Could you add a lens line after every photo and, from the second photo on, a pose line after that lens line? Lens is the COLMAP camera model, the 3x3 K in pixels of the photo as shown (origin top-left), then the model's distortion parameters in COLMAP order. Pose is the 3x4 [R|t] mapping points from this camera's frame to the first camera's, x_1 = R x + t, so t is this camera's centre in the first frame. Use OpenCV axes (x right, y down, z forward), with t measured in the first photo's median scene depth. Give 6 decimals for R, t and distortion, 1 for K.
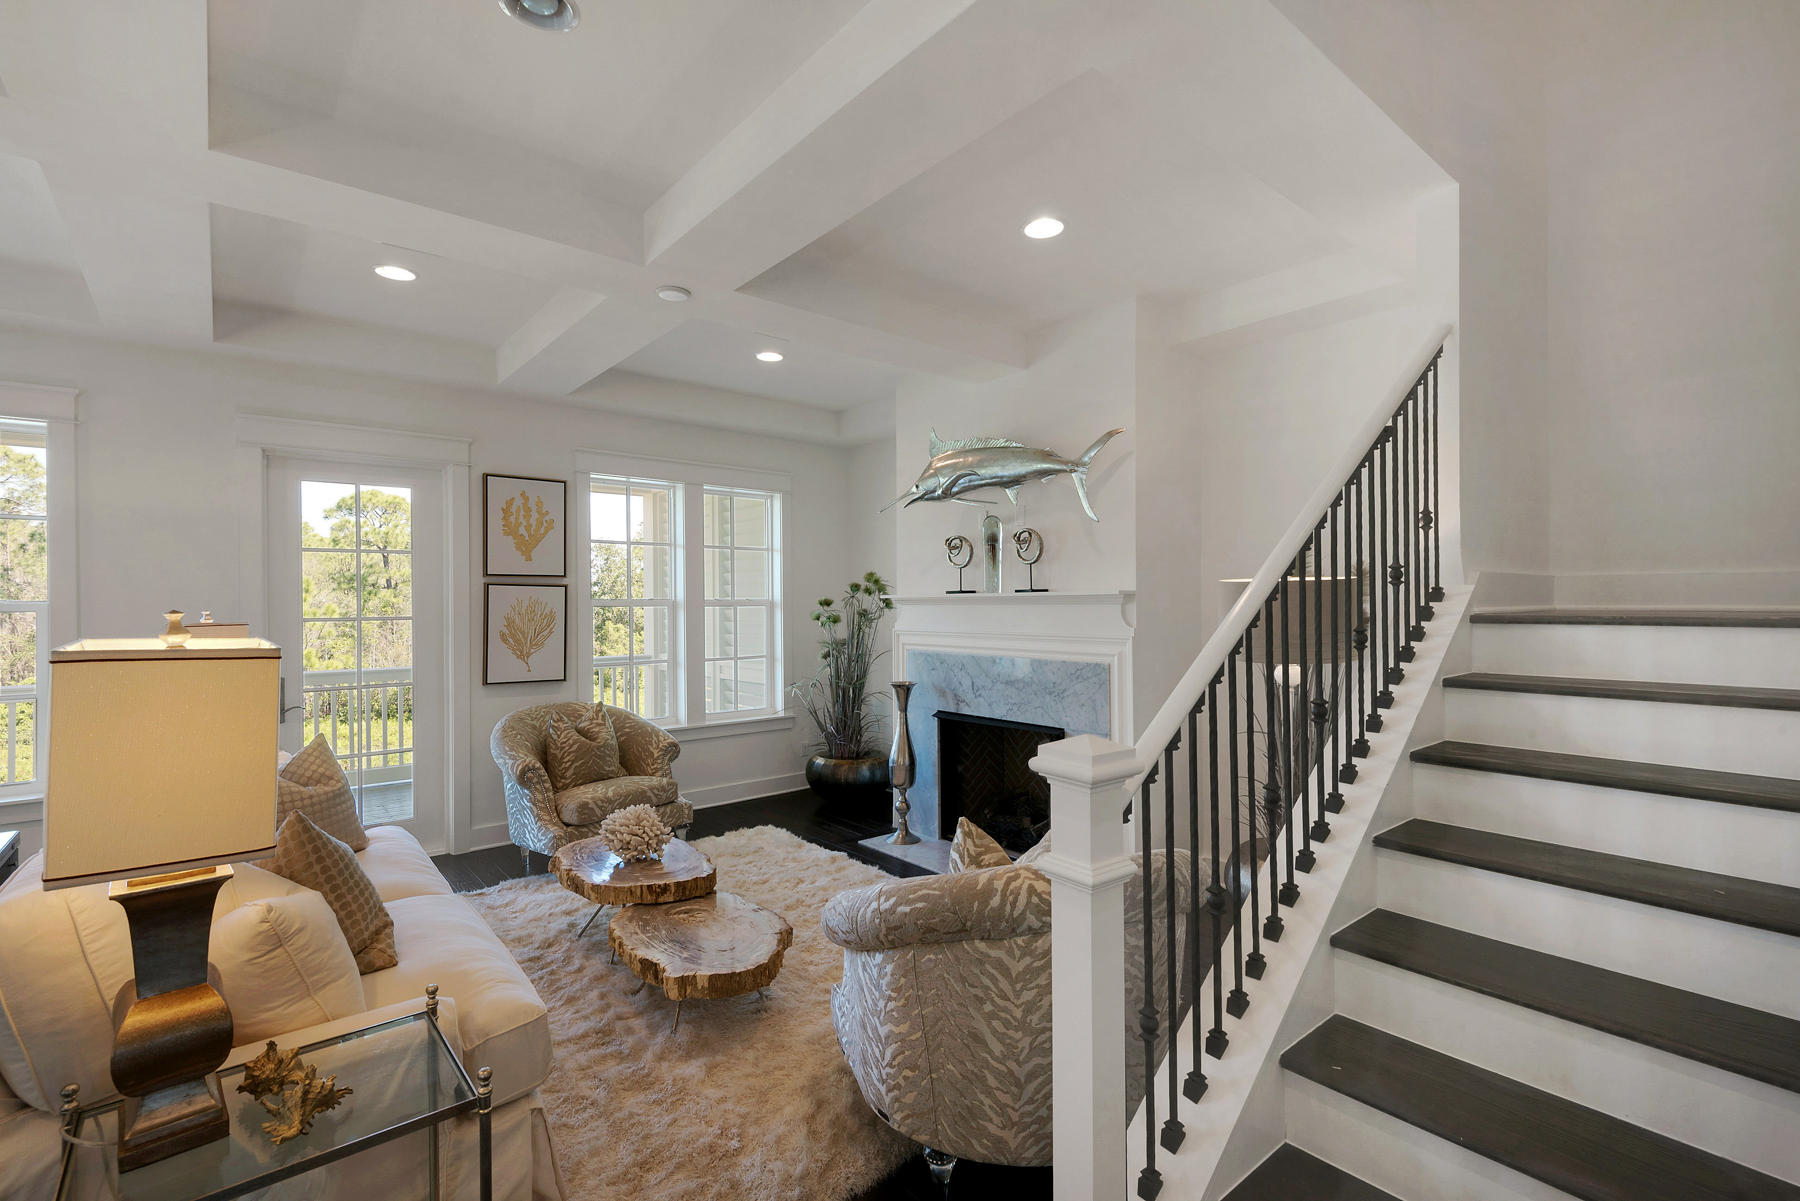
lens RADIAL K [[807.6, 0, 912.2], [0, 807.6, 598.9], [0, 0, 1]] dist [0.000782, 0.000016]
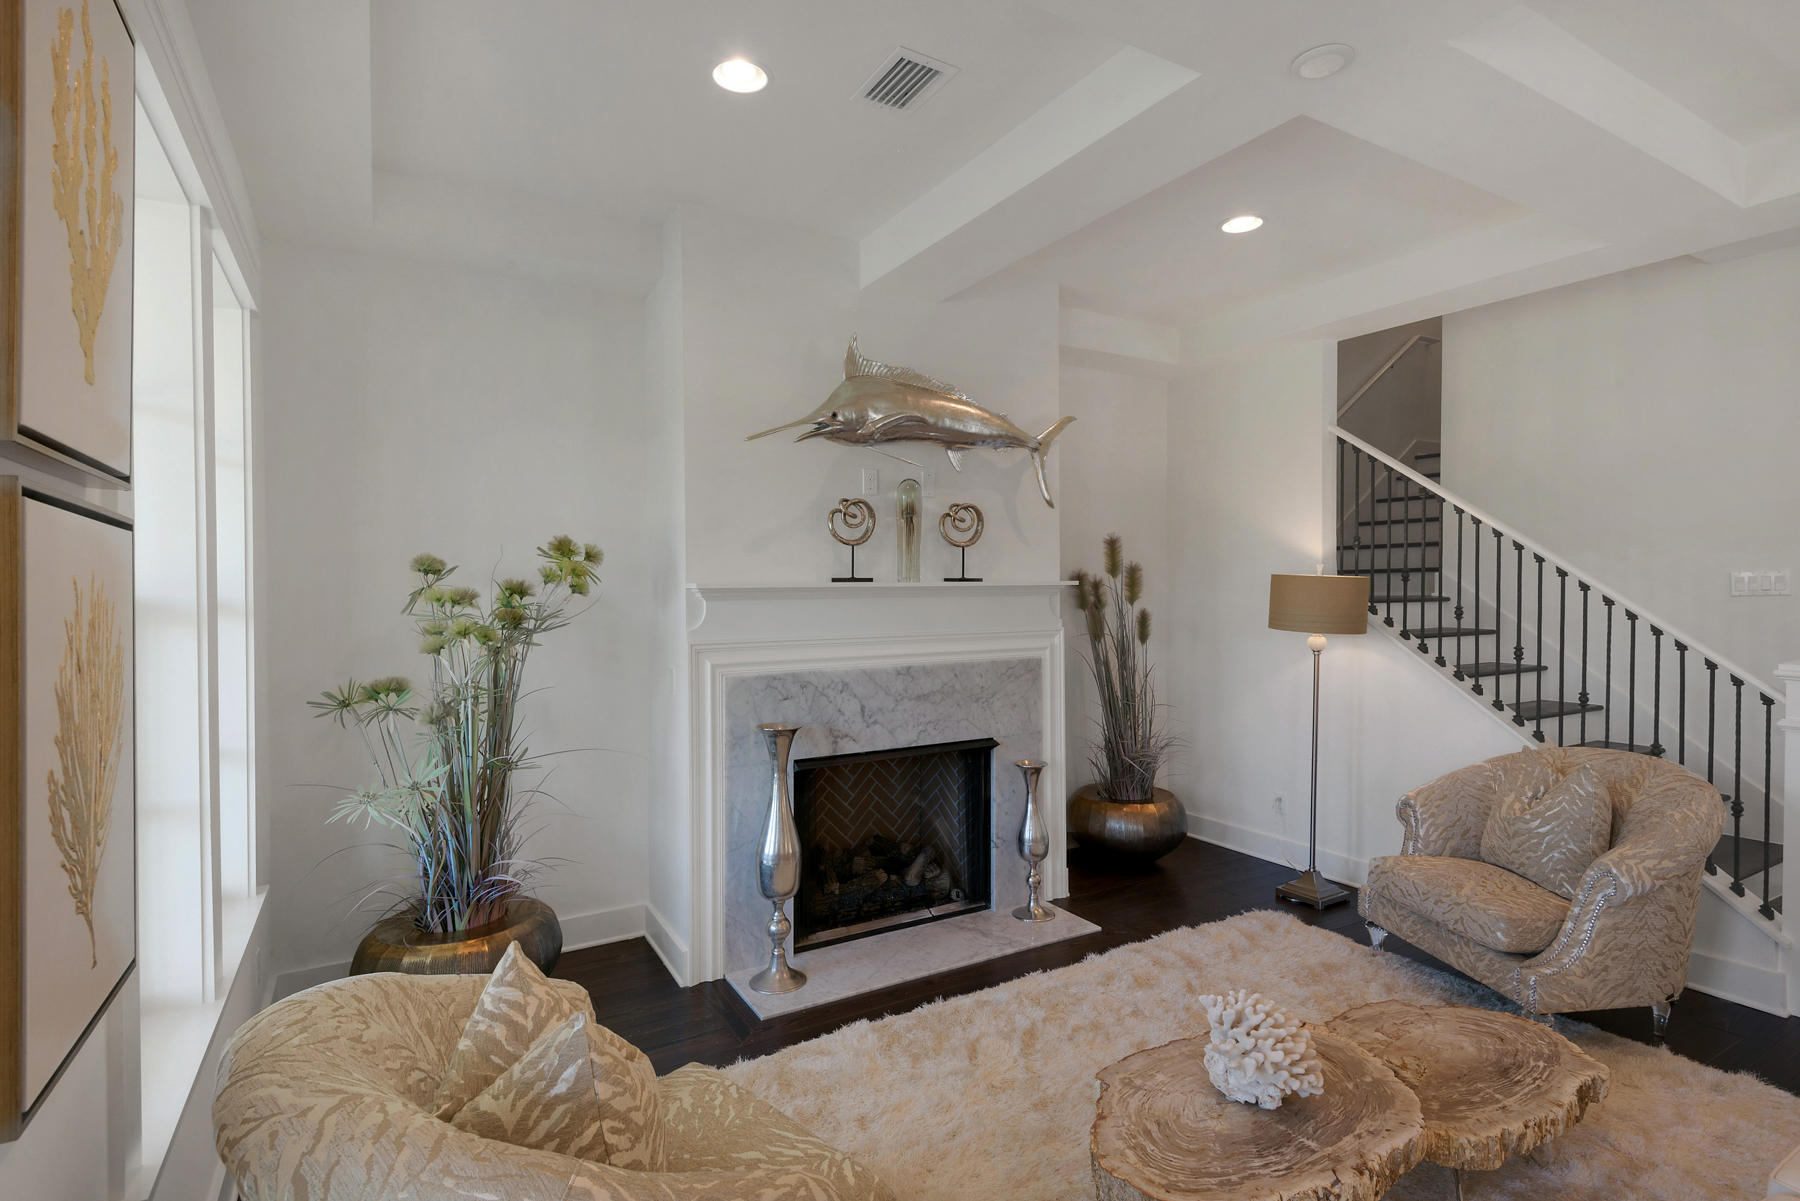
lens RADIAL K [[883.0, 0, 900.0], [0, 883.0, 600.5], [0, 0, 1]] dist [0.036150, -0.028463]
pose [[0.179358, -0.010910, 0.983723, -0.724876], [0.000748, 0.999940, 0.010953, 0.000975], [-0.983784, -0.001229, 0.179355, 0.869153]]
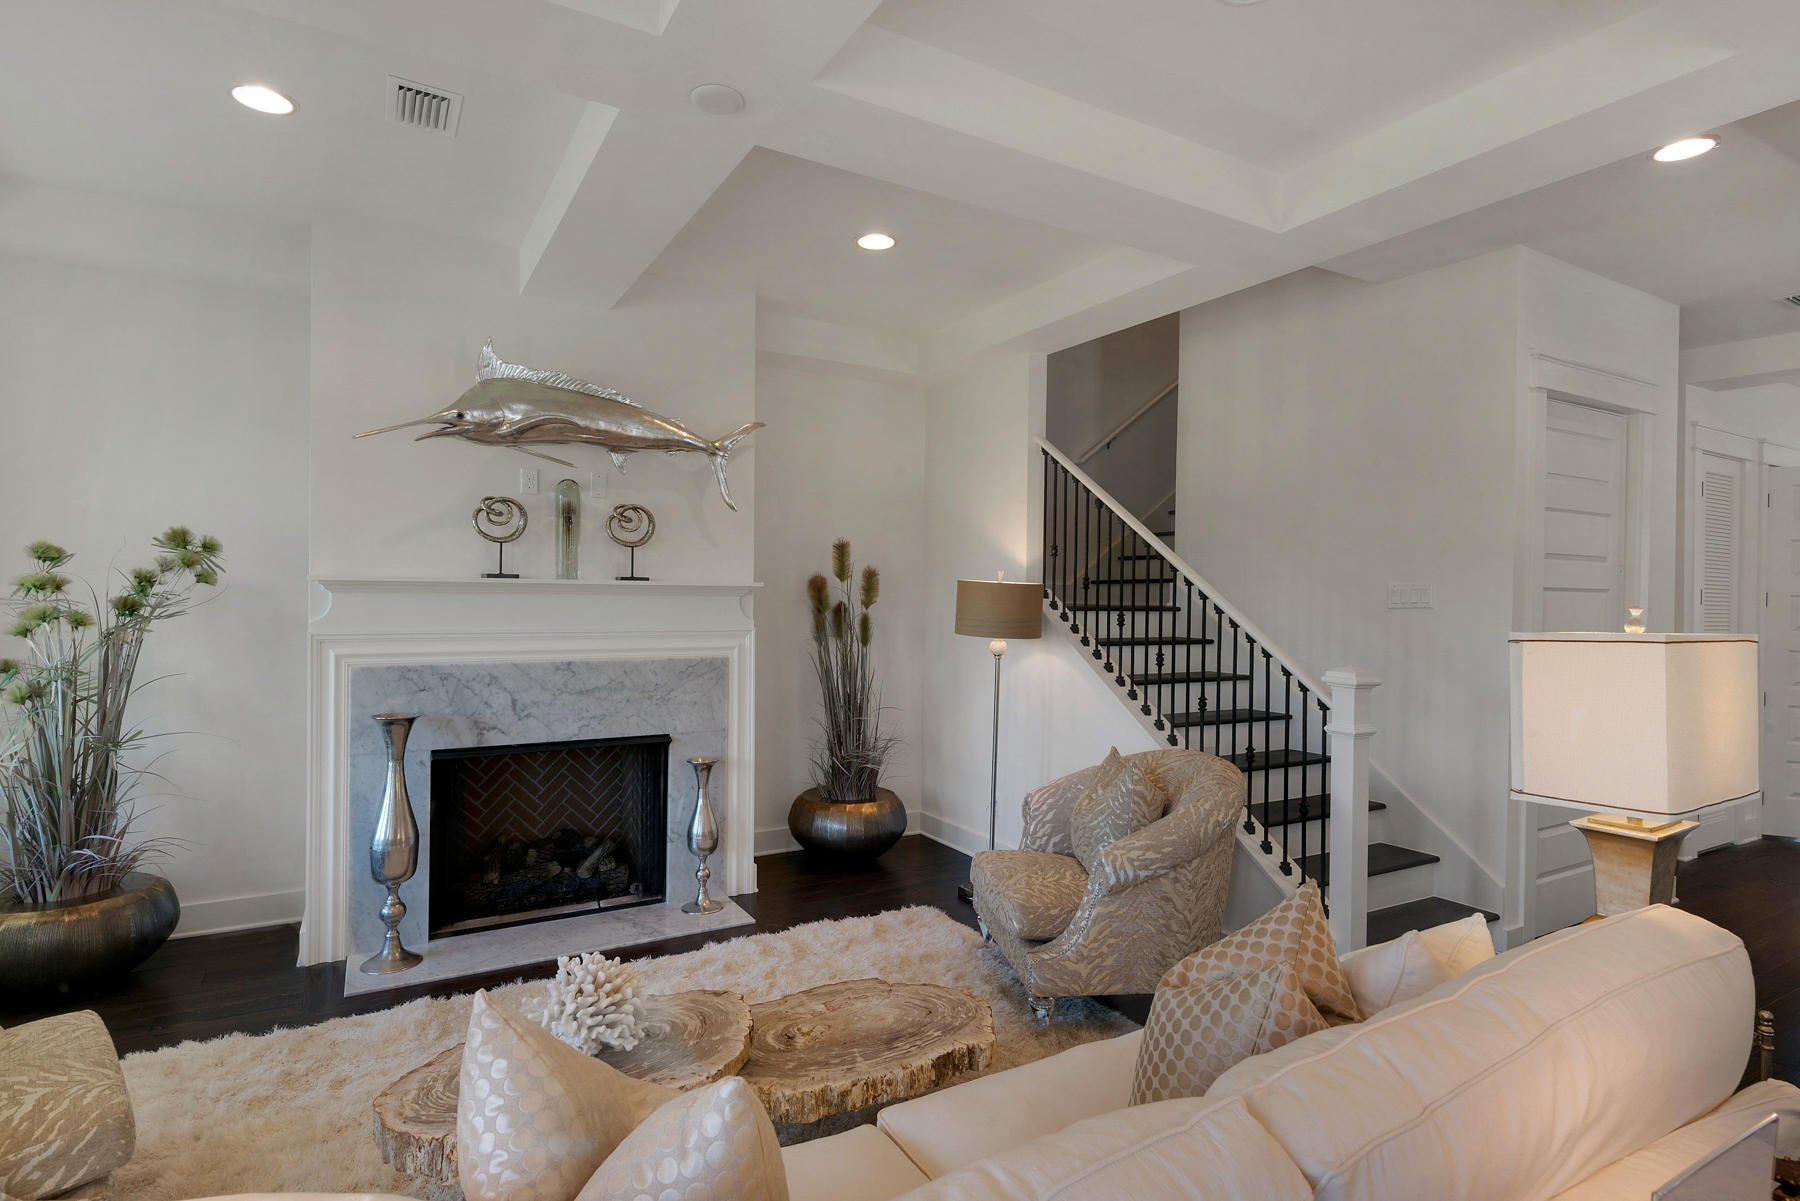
lens RADIAL K [[911.9, 0, 898.6], [0, 911.9, 600.8], [0, 0, 1]] dist [0.023757, -0.018942]
pose [[0.181853, 0.003438, 0.983320, -0.715296], [-0.017475, 0.999847, -0.000264, 0.007909], [-0.983170, -0.017135, 0.181885, 0.531829]]
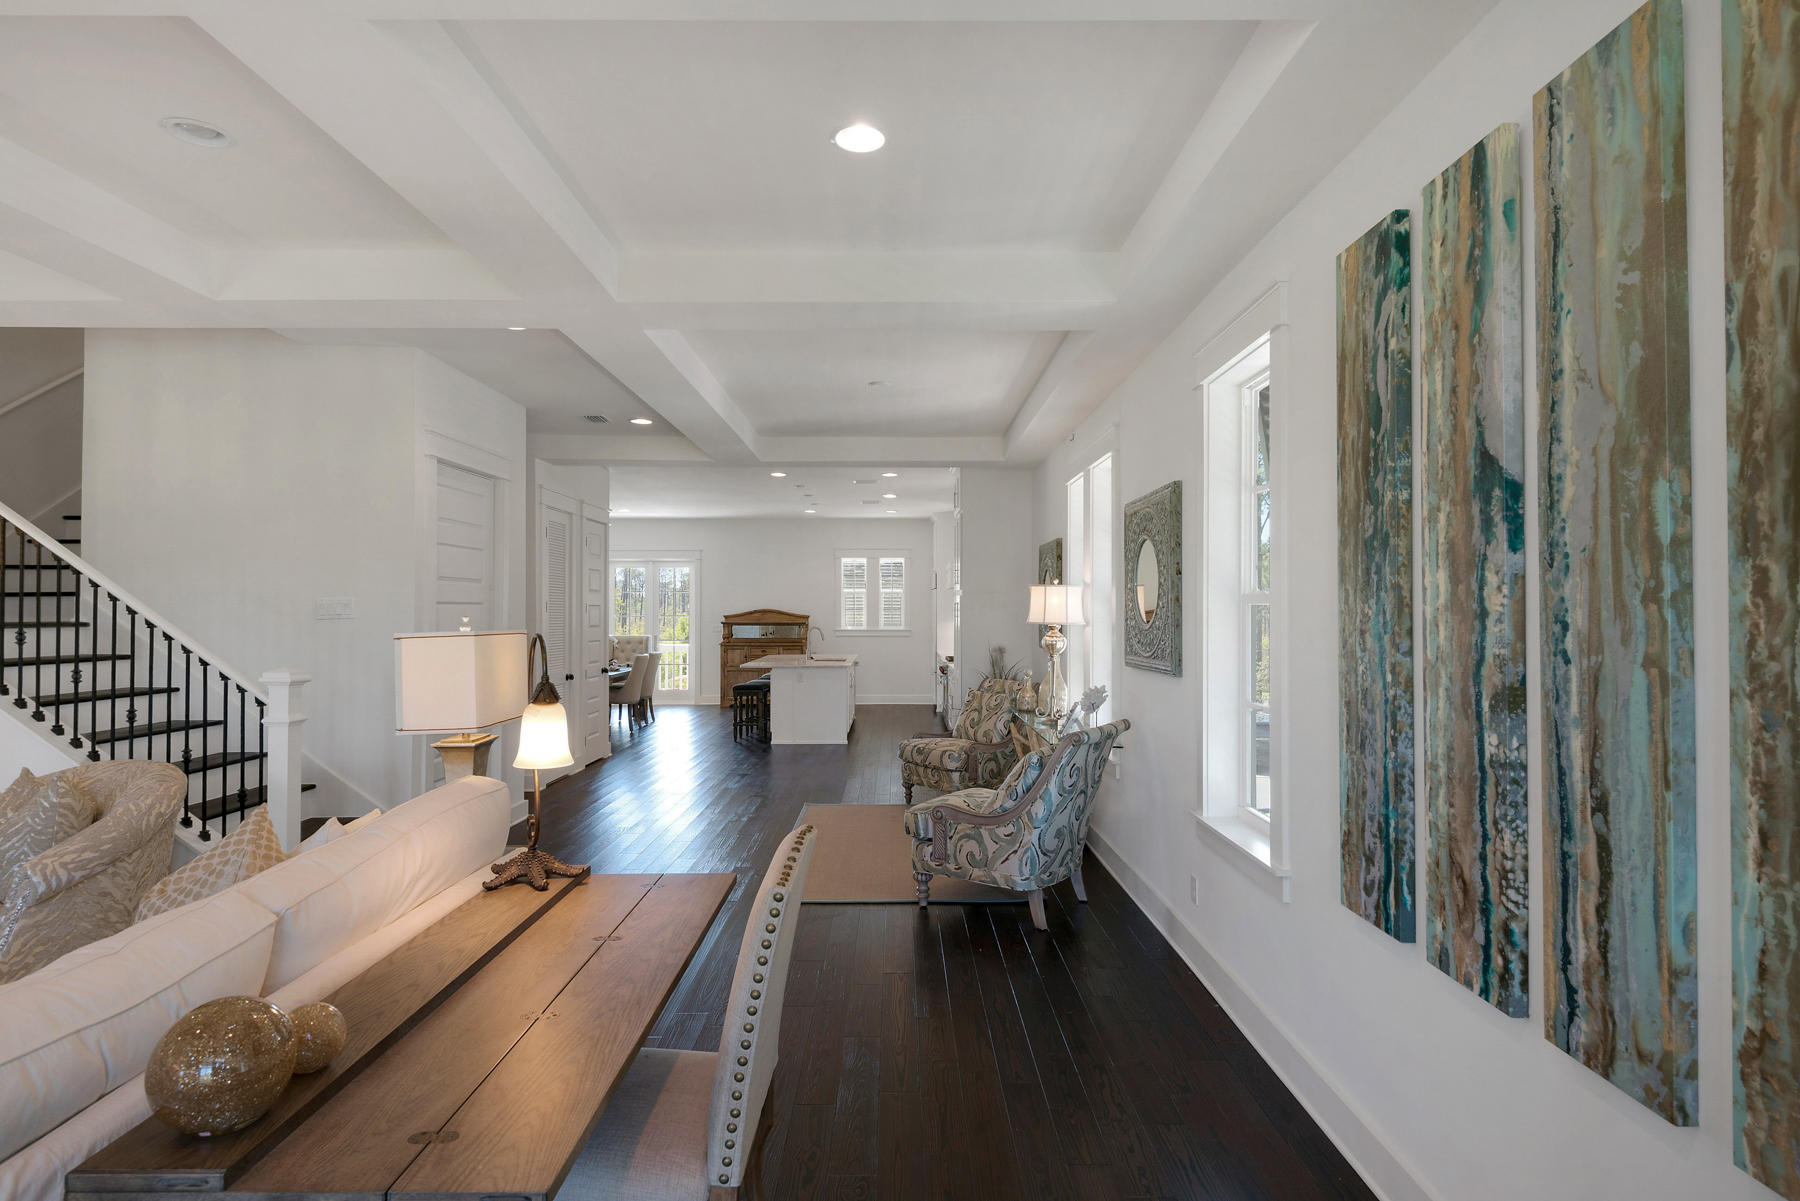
lens RADIAL K [[911.9, 0, 898.6], [0, 911.9, 600.8], [0, 0, 1]] dist [0.023757, -0.018942]
pose [[-0.764649, 0.014831, 0.644276, -0.963624], [0.003498, 0.999816, -0.018864, 0.007452], [-0.644437, -0.012171, -0.764560, 0.608437]]
